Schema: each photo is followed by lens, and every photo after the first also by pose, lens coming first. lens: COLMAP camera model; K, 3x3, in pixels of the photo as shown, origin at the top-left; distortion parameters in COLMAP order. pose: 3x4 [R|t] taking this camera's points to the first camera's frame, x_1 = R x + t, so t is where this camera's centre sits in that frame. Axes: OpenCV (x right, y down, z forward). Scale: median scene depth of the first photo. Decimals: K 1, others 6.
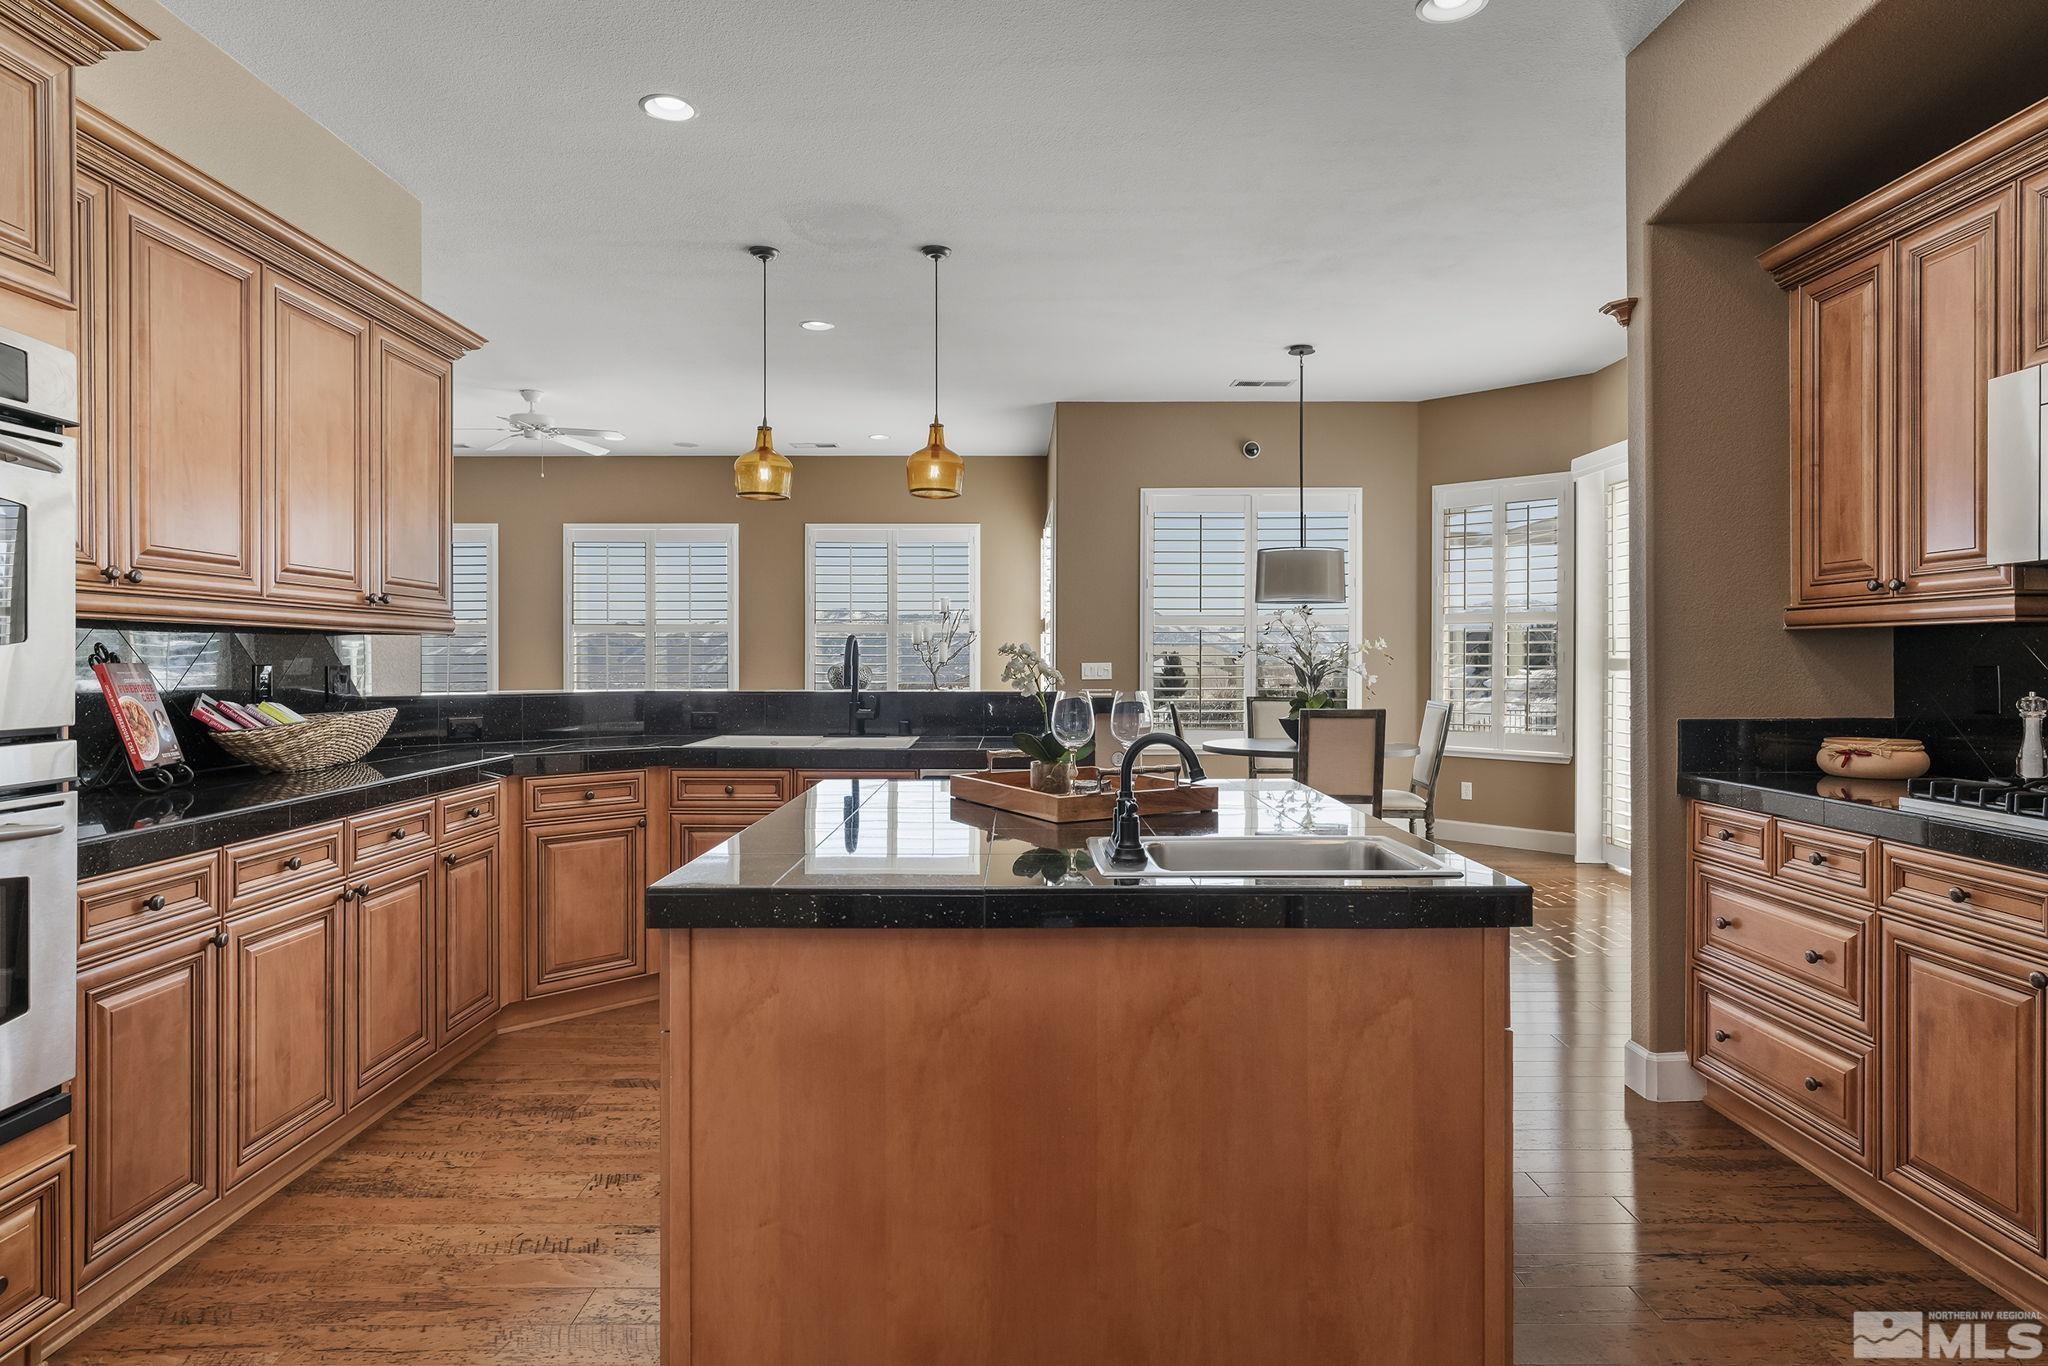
lens RADIAL K [[1136.2, 0, 1013.4], [0, 1136.2, 665.6], [0, 0, 1]] dist [-0.000017, 0.000774]
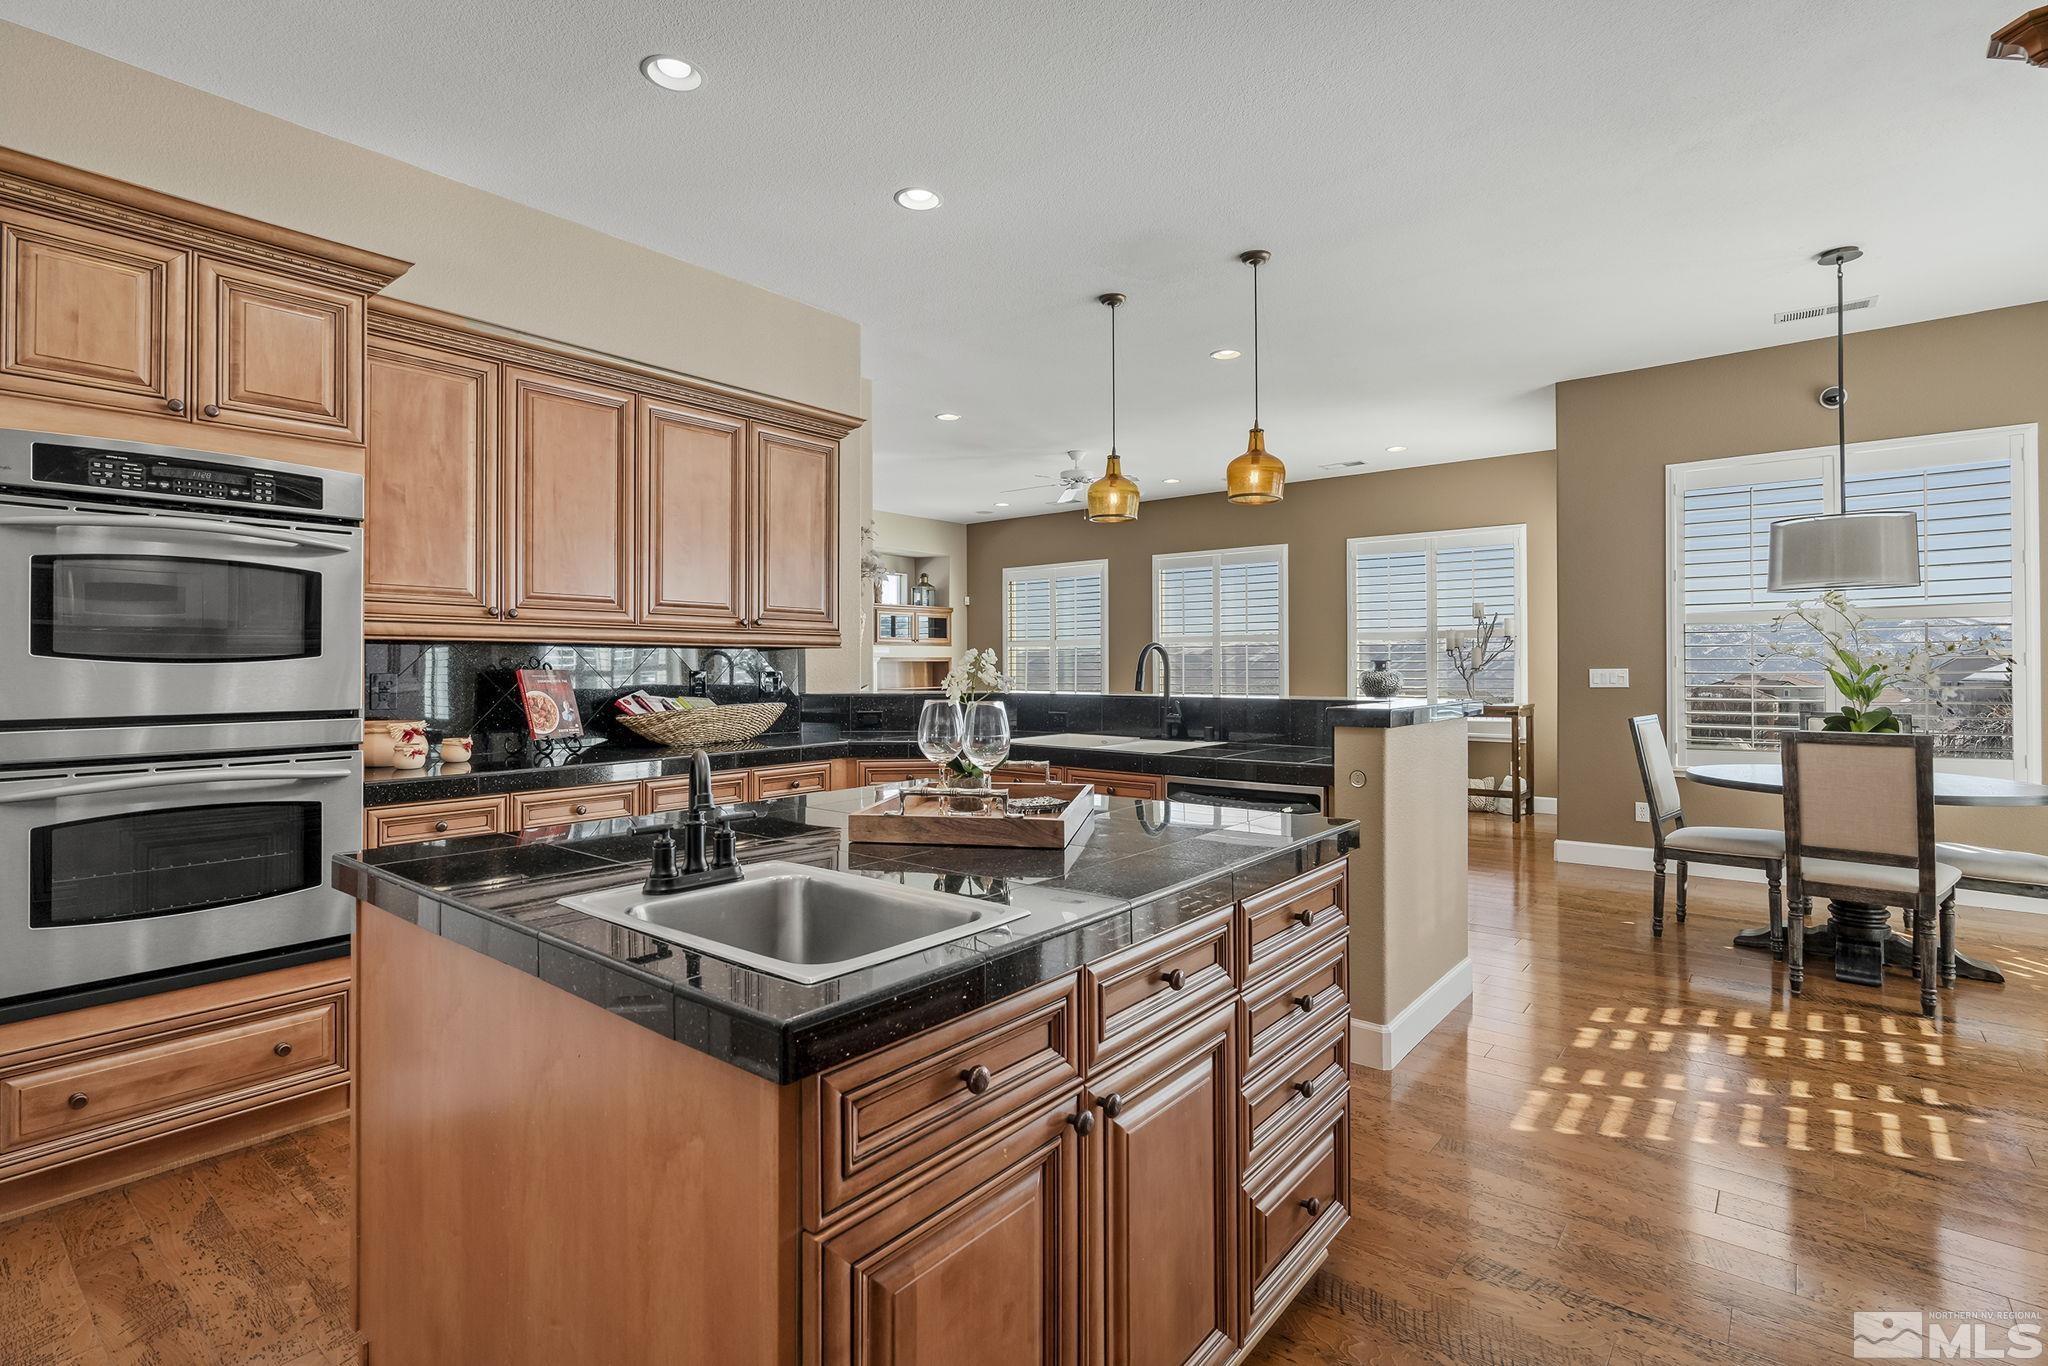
lens RADIAL K [[957.9, 0, 1020.8], [0, 957.9, 662.5], [0, 0, 1]] dist [-0.003942, -0.000148]
pose [[0.779511, -0.004637, -0.626372, 0.374162], [-0.001286, 0.999959, -0.009003, -0.000532], [0.626388, 0.007823, 0.779473, 0.276888]]
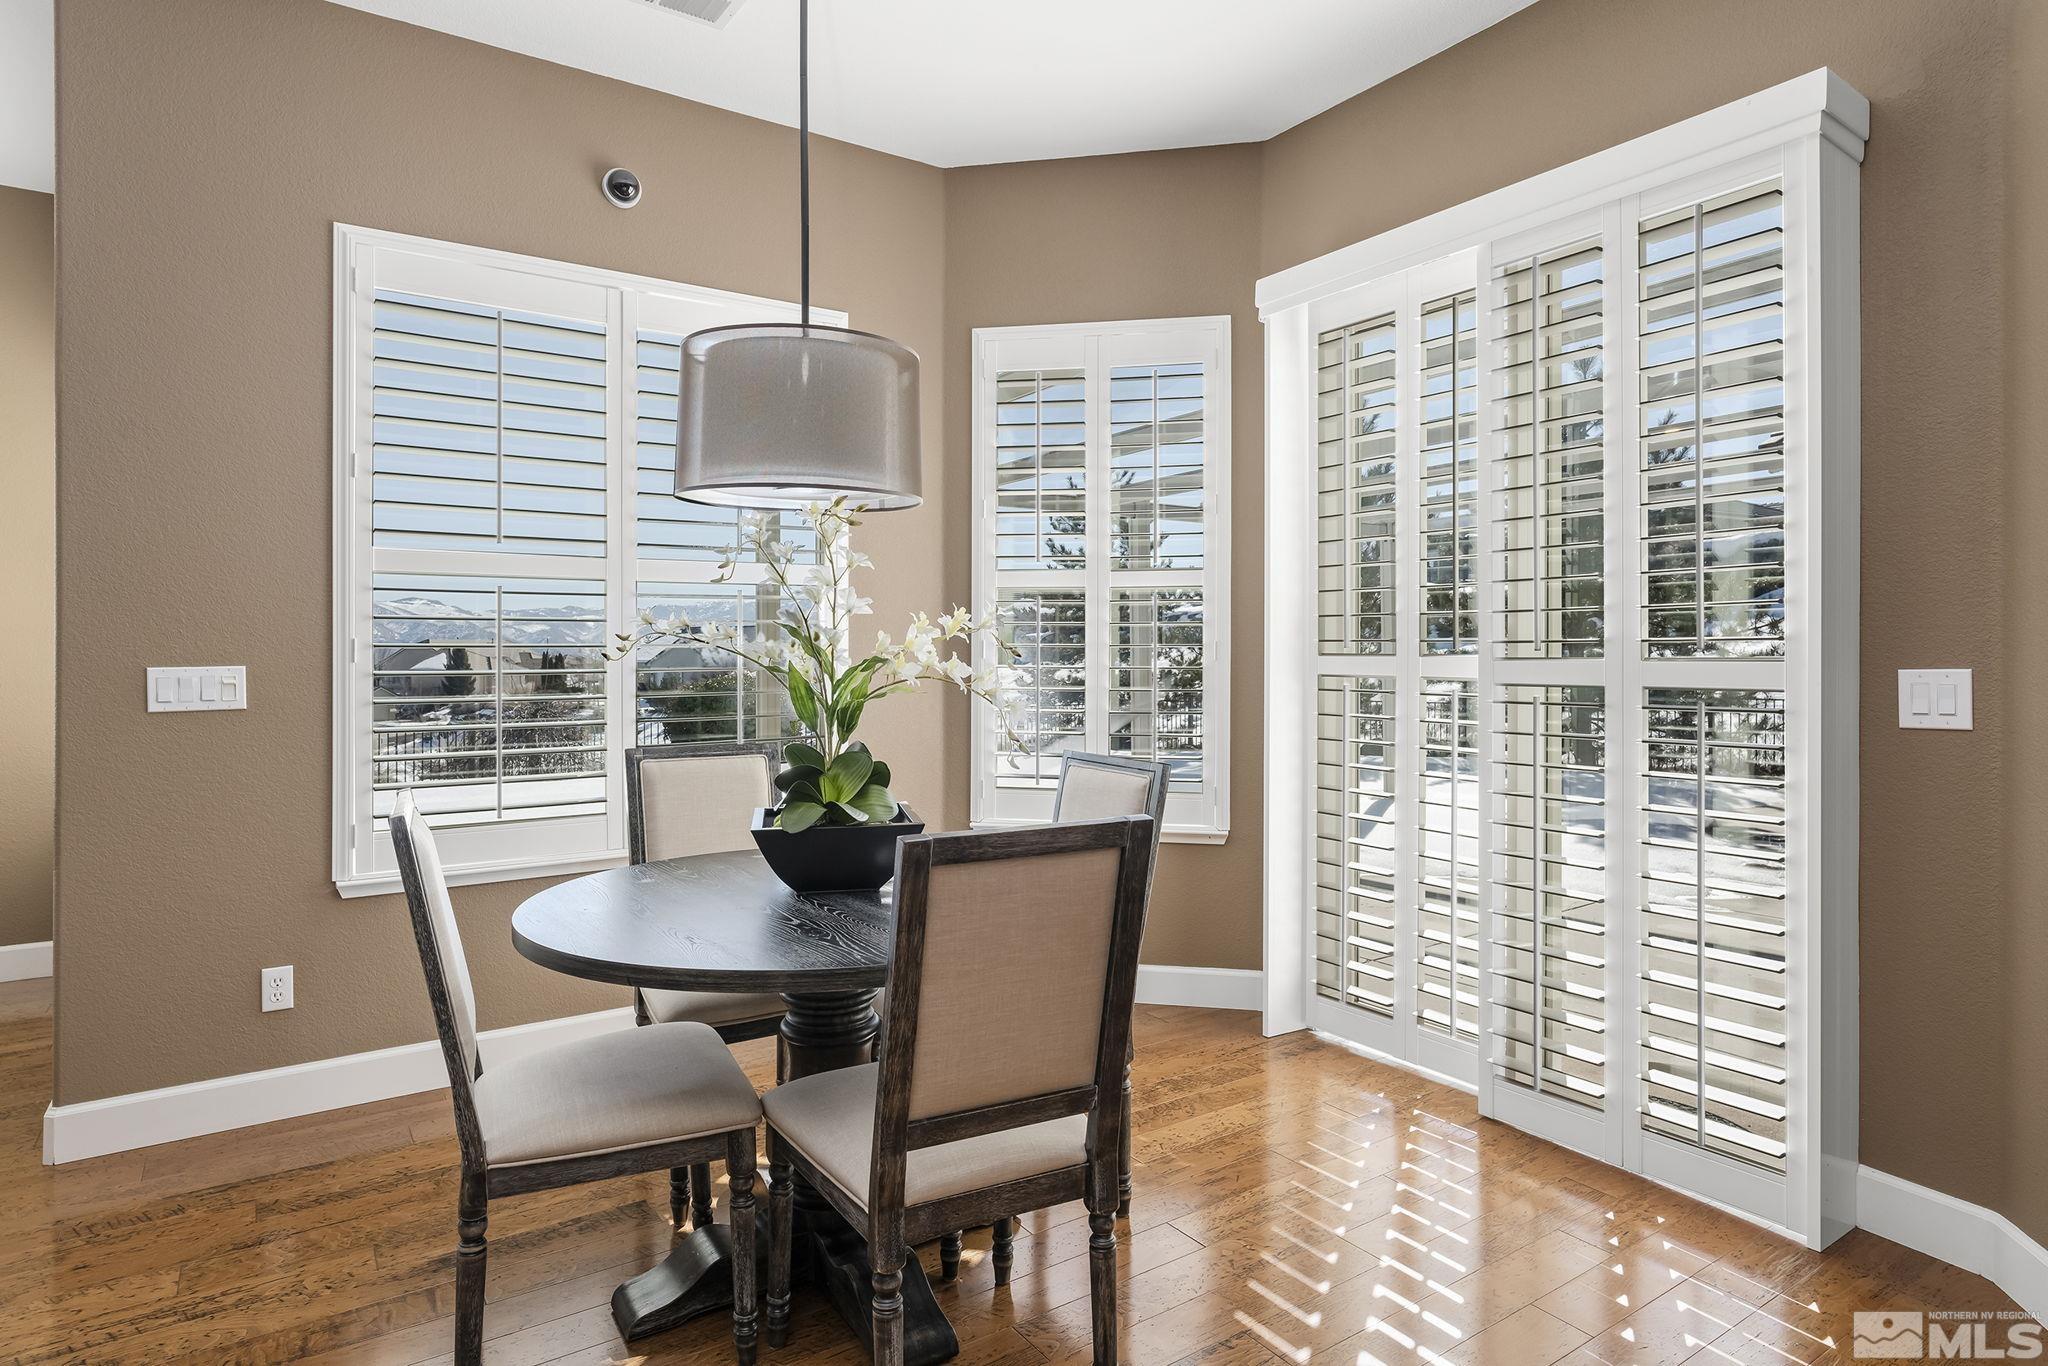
lens RADIAL K [[1136.2, 0, 1013.4], [0, 1136.2, 665.6], [0, 0, 1]] dist [-0.000017, 0.000774]
pose [[0.828898, -0.001651, 0.559398, 0.176750], [0.002768, 0.999996, -0.001150, -0.003750], [-0.559394, 0.002501, 0.828898, 1.107925]]
